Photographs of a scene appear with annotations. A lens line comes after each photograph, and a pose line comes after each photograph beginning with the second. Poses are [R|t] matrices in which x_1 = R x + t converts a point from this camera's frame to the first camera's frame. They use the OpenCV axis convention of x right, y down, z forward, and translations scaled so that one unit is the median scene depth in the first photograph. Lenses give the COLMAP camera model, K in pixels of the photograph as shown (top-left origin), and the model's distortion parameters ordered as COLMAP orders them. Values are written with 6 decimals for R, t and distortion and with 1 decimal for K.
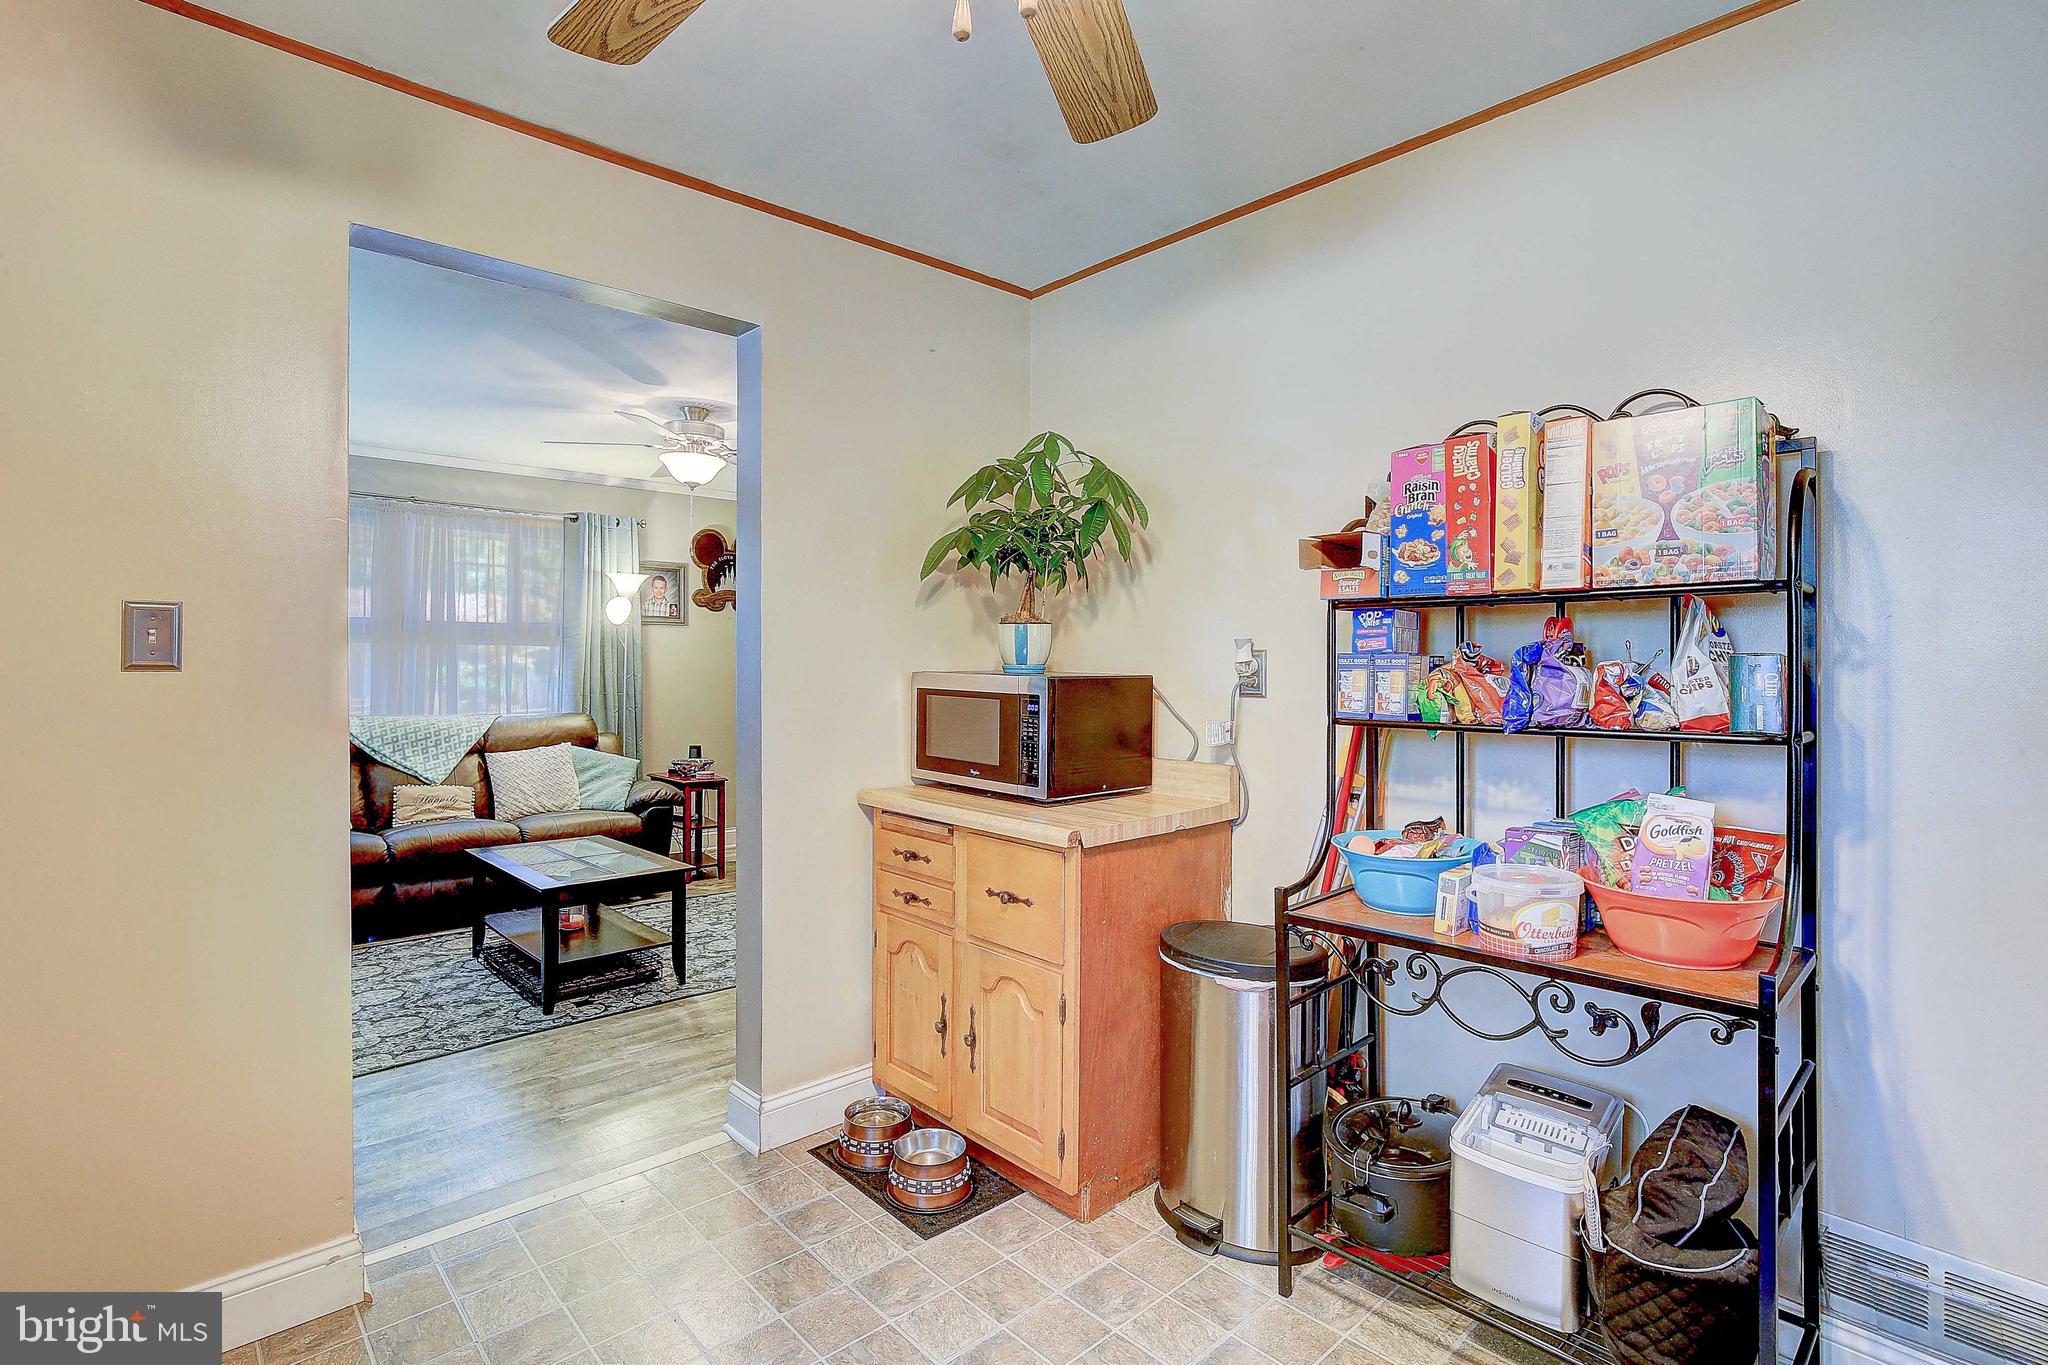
lens RADIAL K [[953.5, 0, 1013.0], [0, 953.5, 653.9], [0, 0, 1]] dist [-0.020515, 0.004793]
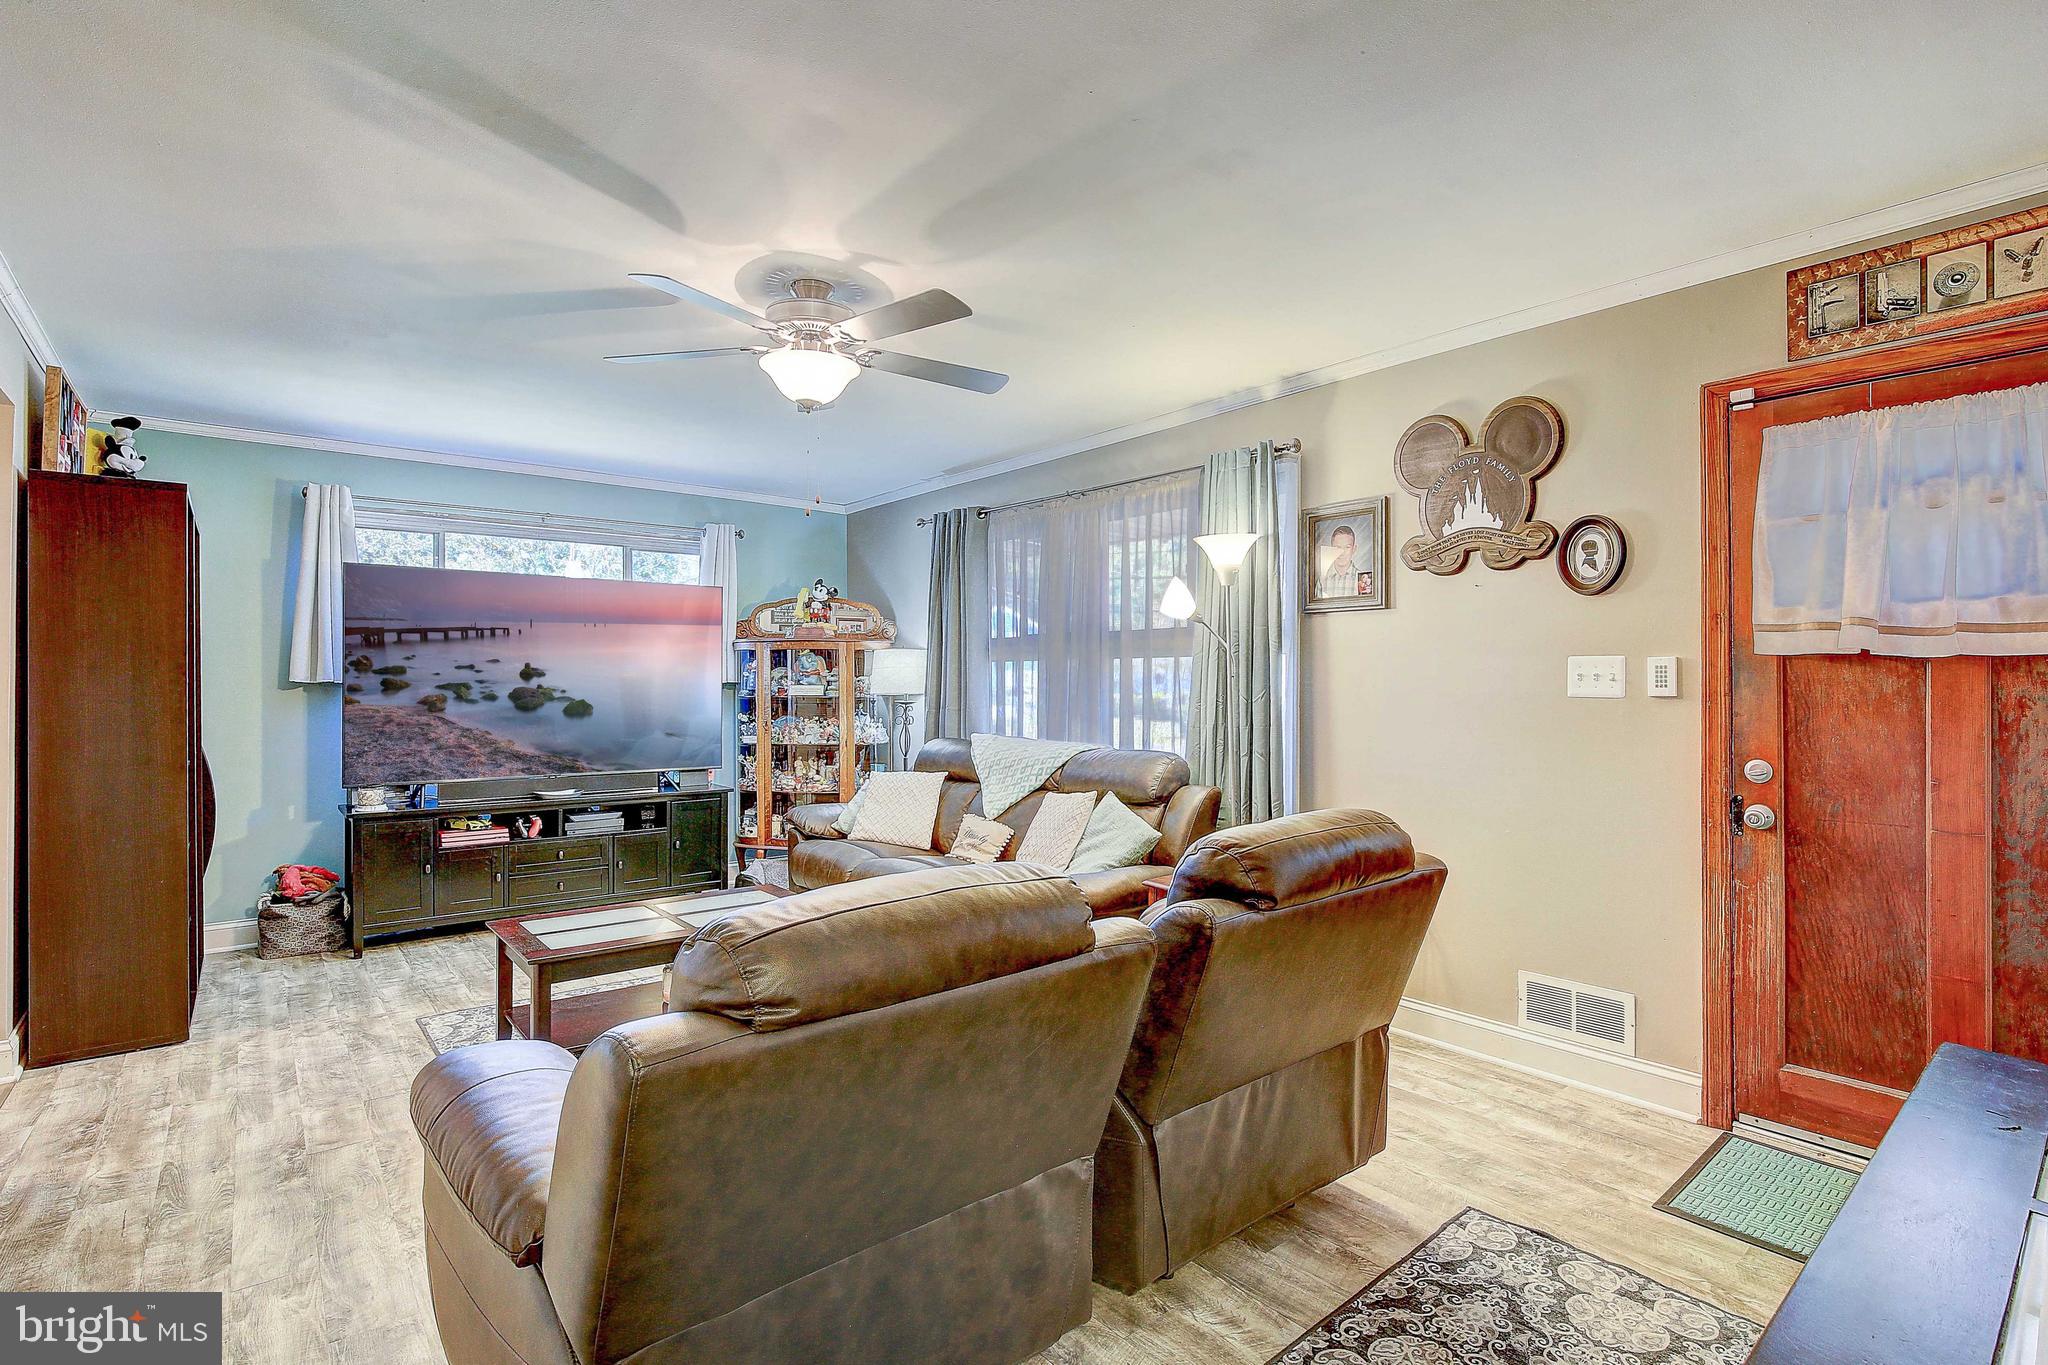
lens RADIAL K [[953.5, 0, 992.4], [0, 953.5, 673.0], [0, 0, 1]] dist [-0.020515, 0.004793]
pose [[-0.073320, -0.010911, -0.997249, 0.252066], [0.014030, 0.999830, -0.011970, 0.012878], [0.997210, -0.014870, -0.073155, 0.987503]]
